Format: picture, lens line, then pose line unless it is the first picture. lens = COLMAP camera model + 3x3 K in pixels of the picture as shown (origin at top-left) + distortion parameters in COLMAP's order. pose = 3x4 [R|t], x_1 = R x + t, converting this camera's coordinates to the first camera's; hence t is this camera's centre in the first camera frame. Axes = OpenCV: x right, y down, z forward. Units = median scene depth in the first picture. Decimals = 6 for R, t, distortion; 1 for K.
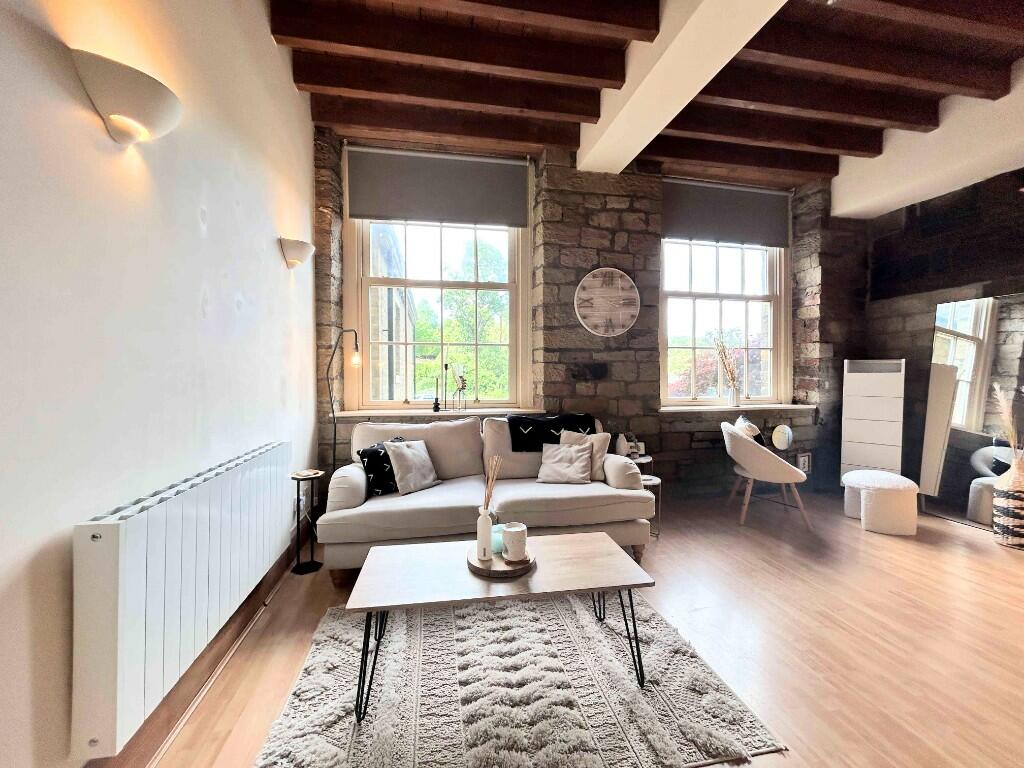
lens RADIAL K [[411.7, 0, 510.6], [0, 411.7, 383.2], [0, 0, 1]] dist [0.000360, 0.000125]
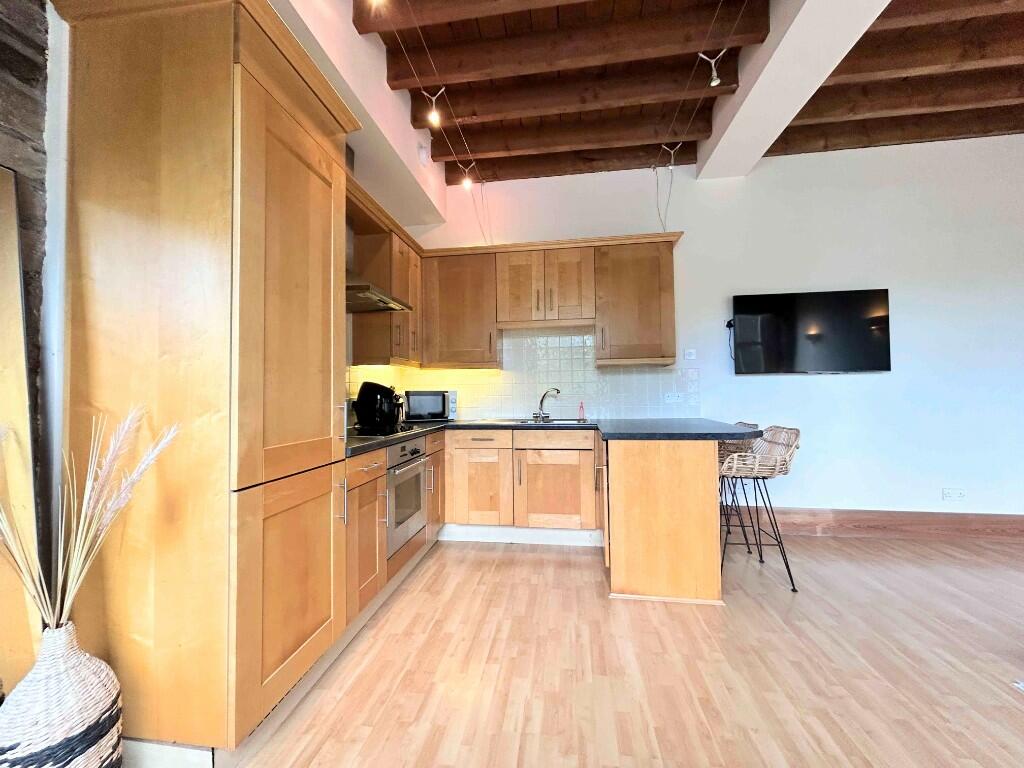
lens RADIAL K [[411.7, 0, 510.6], [0, 411.7, 383.2], [0, 0, 1]] dist [0.000360, 0.000125]
pose [[-0.944046, 0.020867, 0.329152, 0.594891], [0.019897, 0.999782, -0.006317, -0.007001], [-0.329212, 0.000585, -0.944256, 0.949363]]
